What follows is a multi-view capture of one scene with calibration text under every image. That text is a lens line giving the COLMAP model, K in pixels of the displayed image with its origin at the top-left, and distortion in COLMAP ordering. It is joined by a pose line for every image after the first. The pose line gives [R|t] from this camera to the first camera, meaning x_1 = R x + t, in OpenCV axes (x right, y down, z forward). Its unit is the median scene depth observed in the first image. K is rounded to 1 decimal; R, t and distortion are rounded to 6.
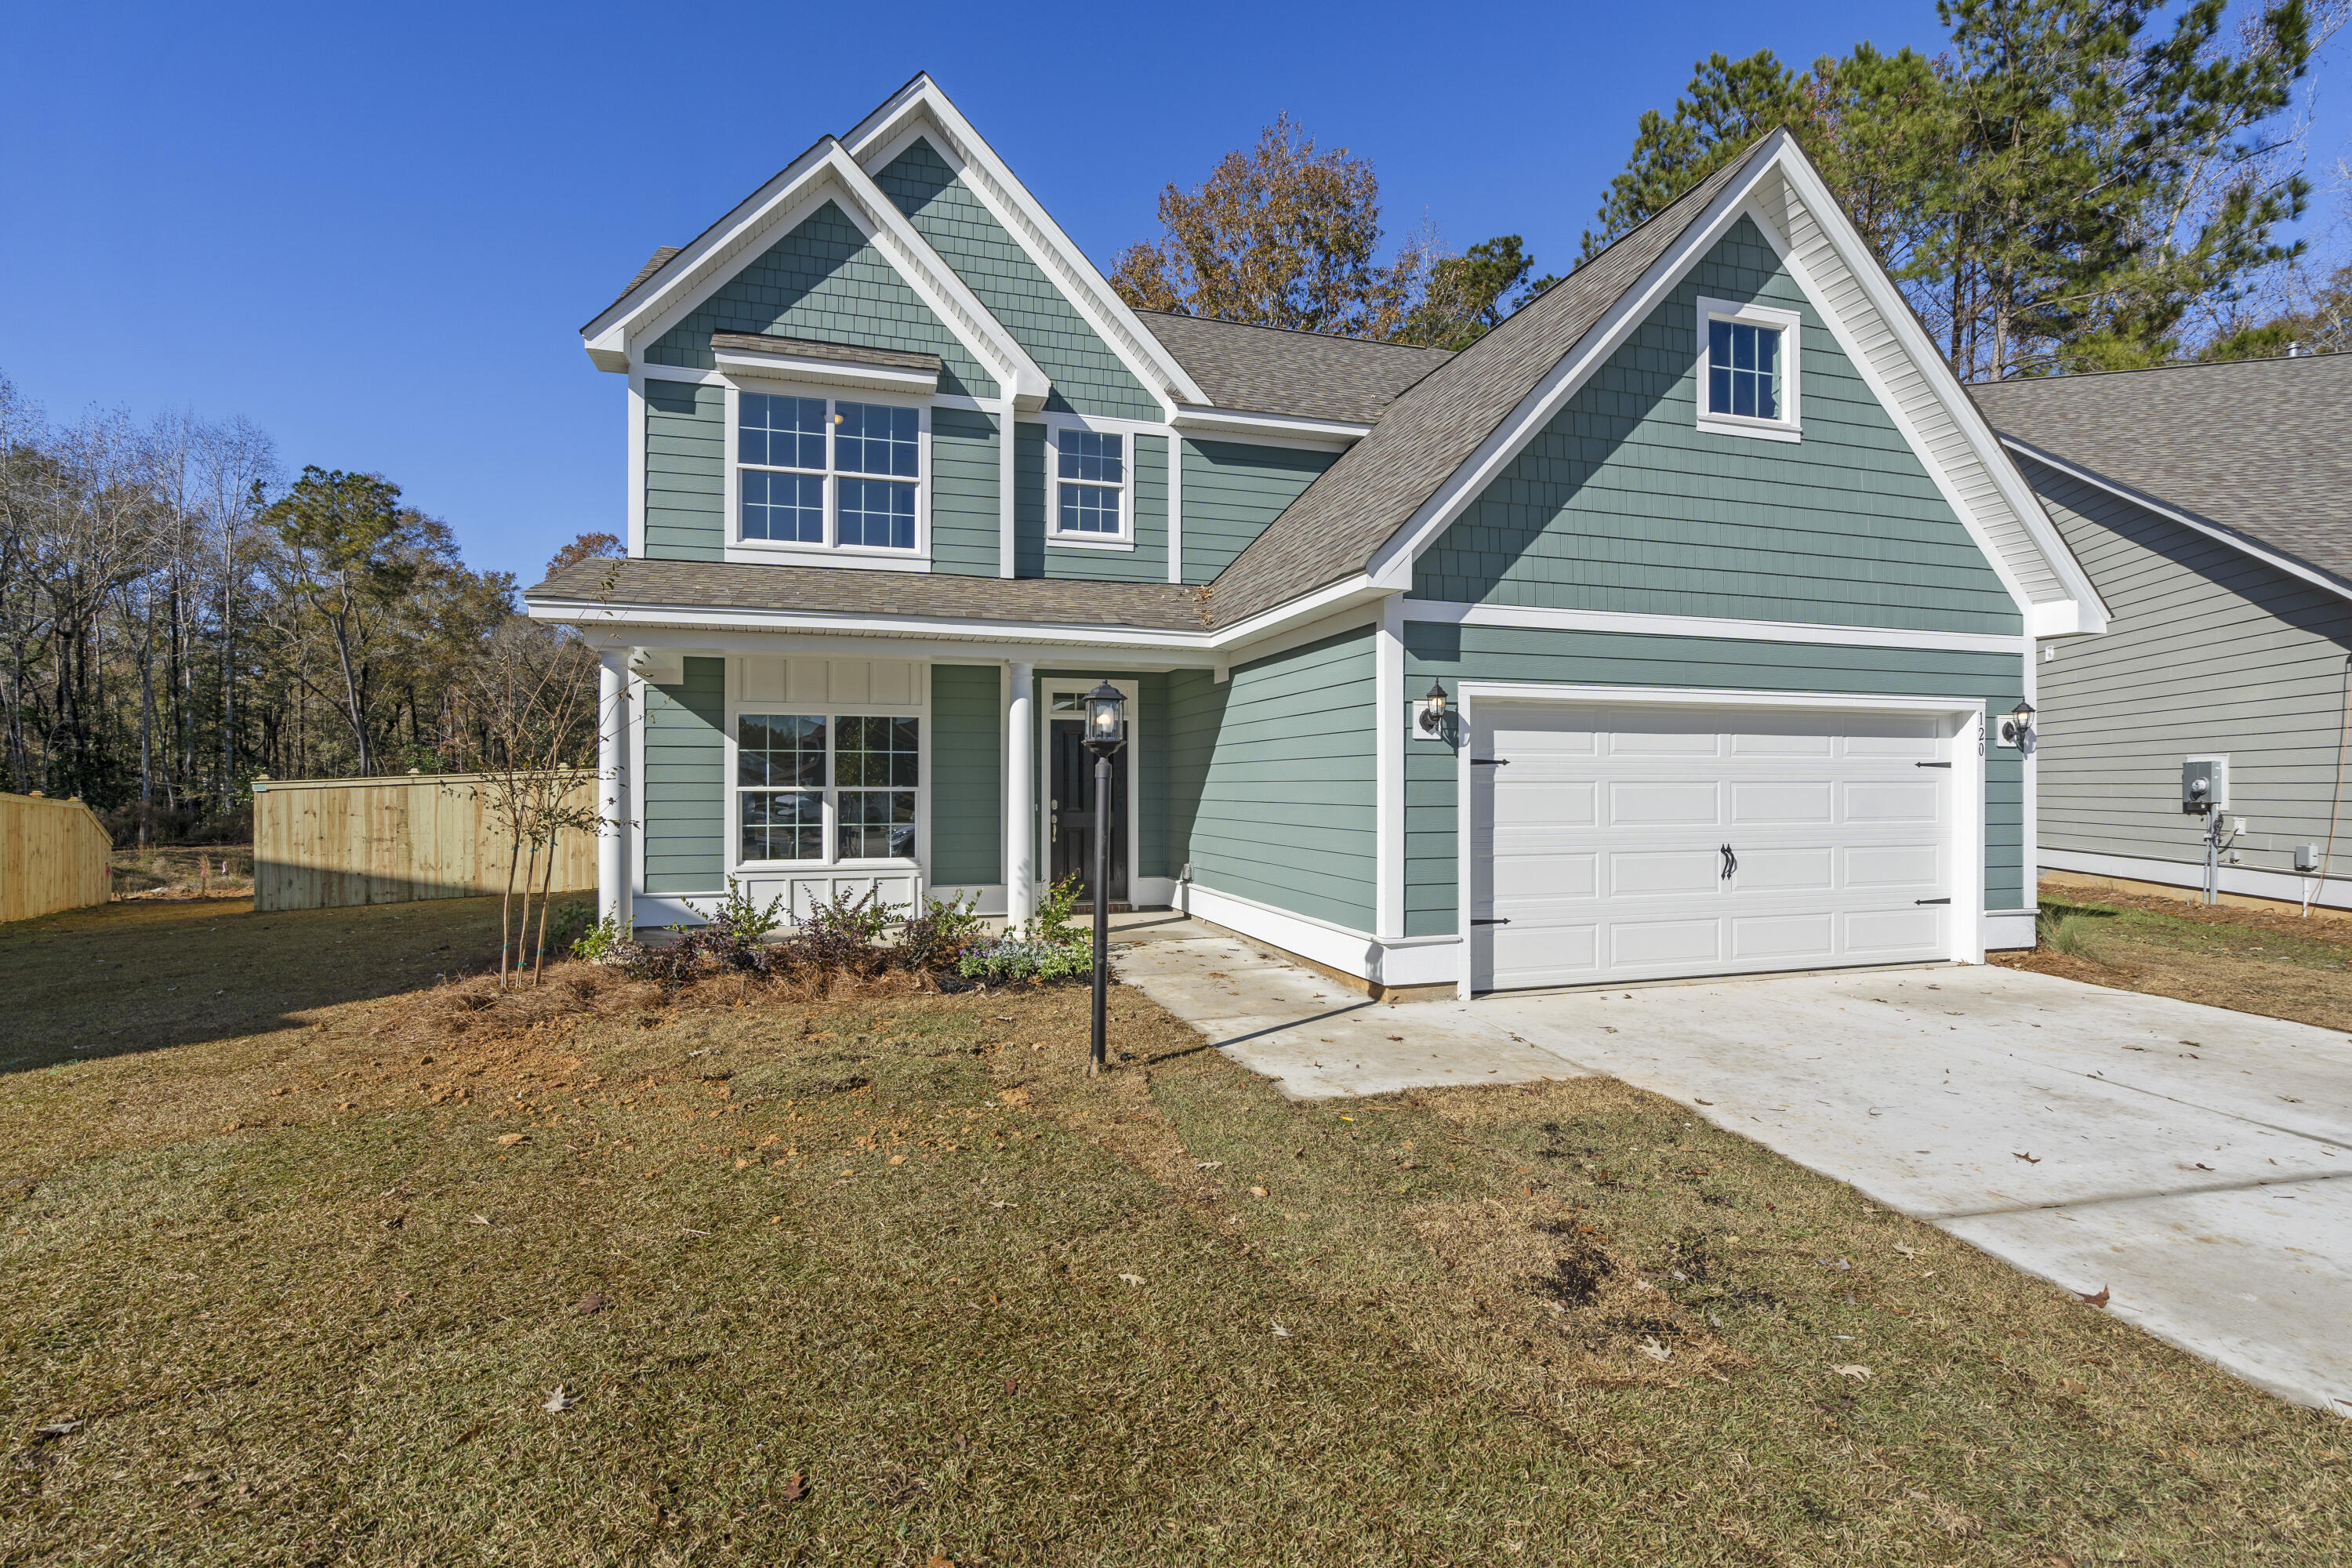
lens RADIAL K [[1104.7, 0, 1165.9], [0, 1104.7, 788.6], [0, 0, 1]] dist [-0.001074, 0.000552]
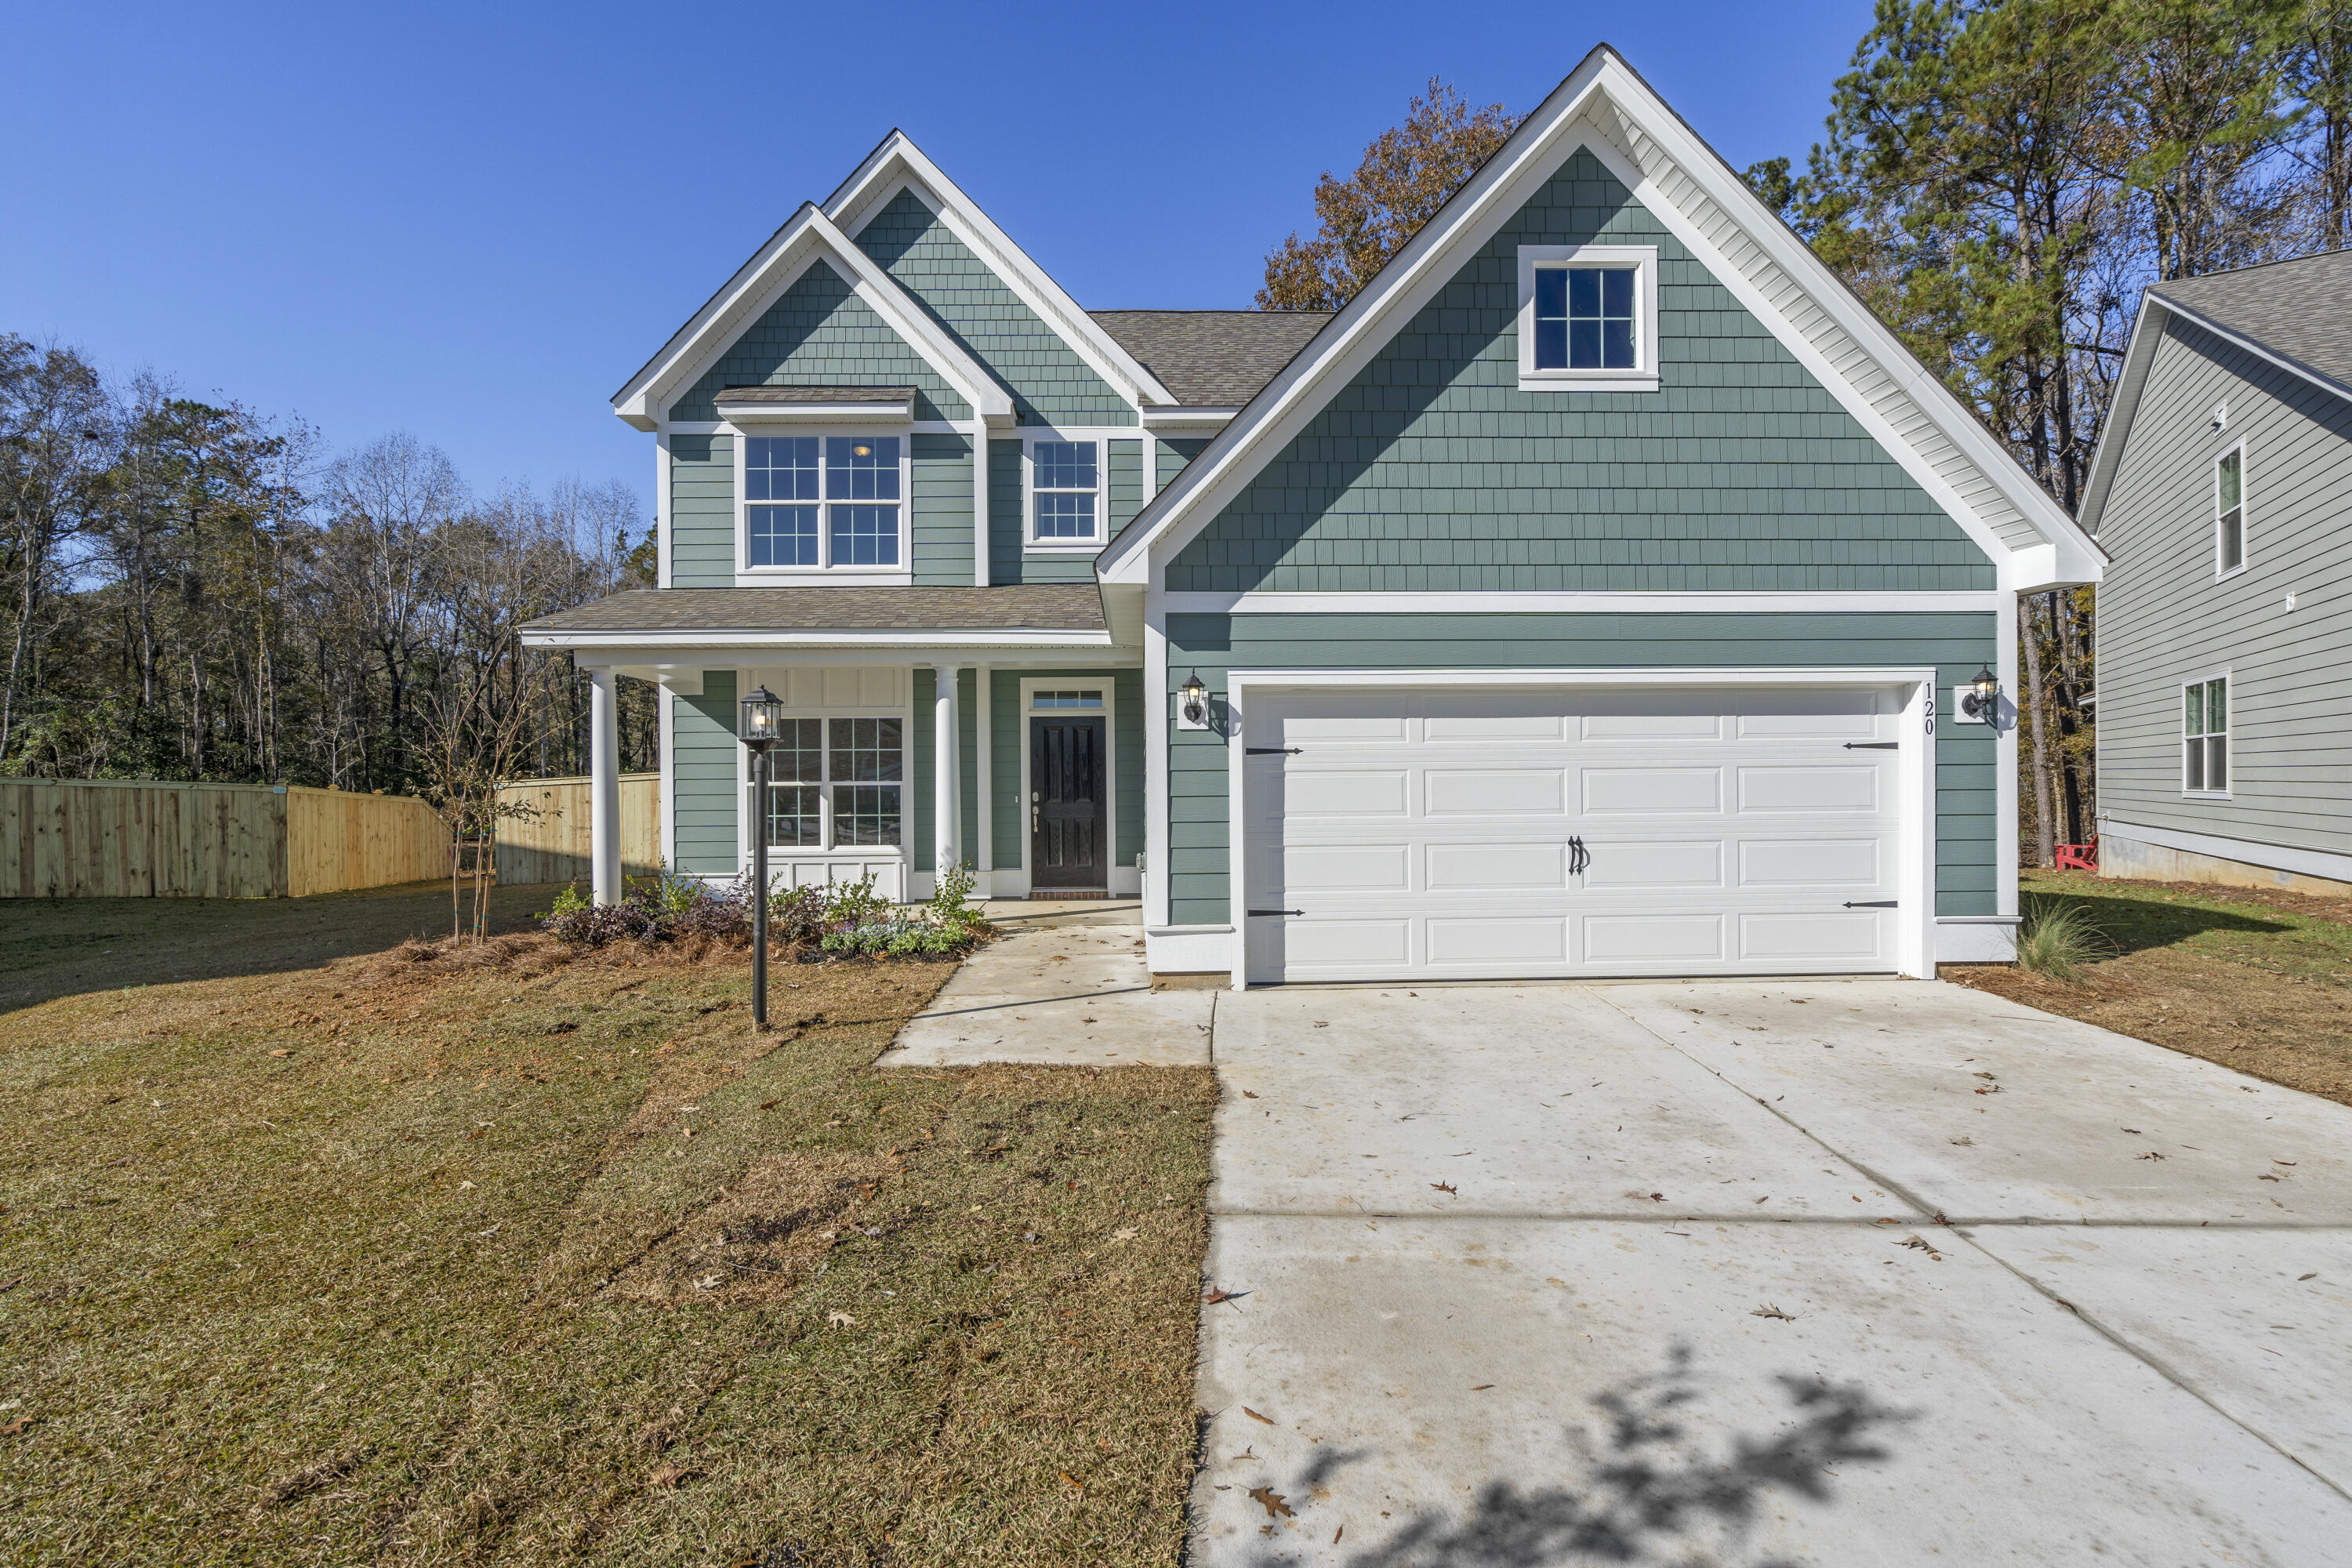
lens RADIAL K [[1096.2, 0, 1132.0], [0, 1096.2, 788.3], [0, 0, 1]] dist [0.000471, 0.000567]
pose [[0.960563, -0.006226, -0.277992, 0.310567], [0.007732, 0.999961, 0.004321, 0.002731], [0.277954, -0.006300, 0.960574, 0.015575]]
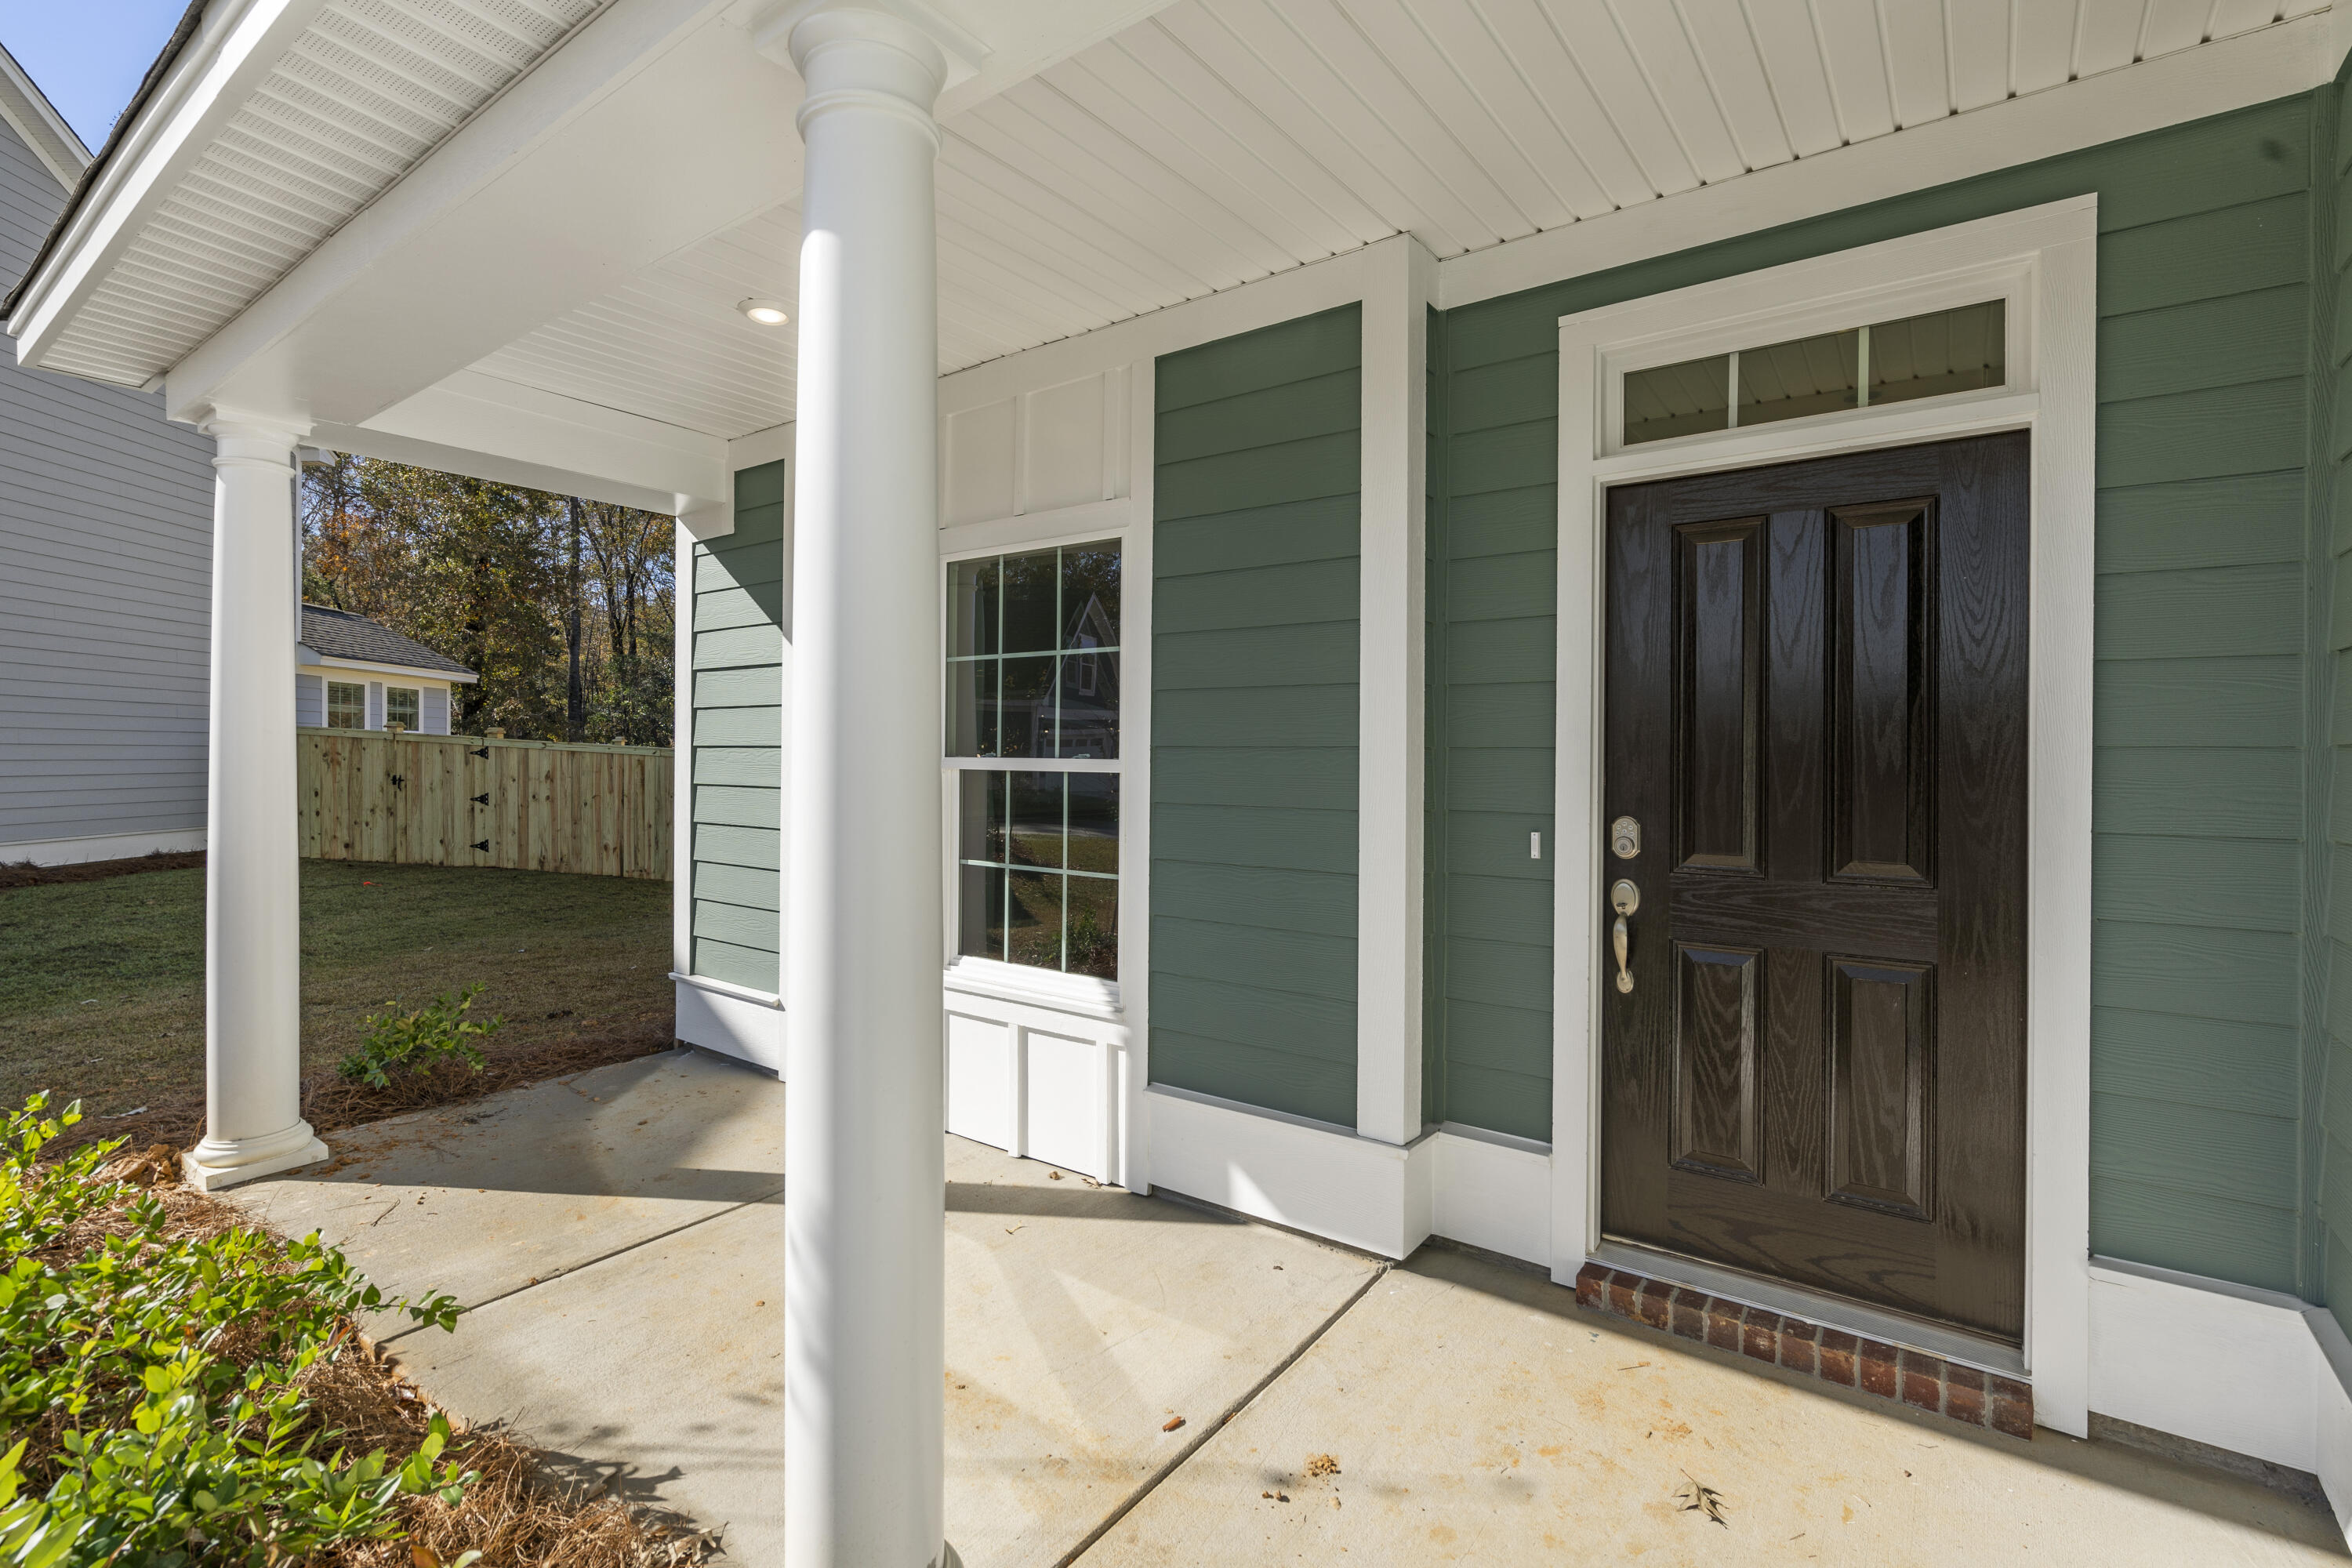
lens RADIAL K [[1077.8, 0, 1169.7], [0, 1077.8, 772.6], [0, 0, 1]] dist [-0.007926, 0.000093]
pose [[0.591351, 0.016735, -0.806240, 0.032526], [-0.008953, 0.999859, 0.014187, -0.002352], [0.806364, -0.001171, 0.591418, 0.862654]]
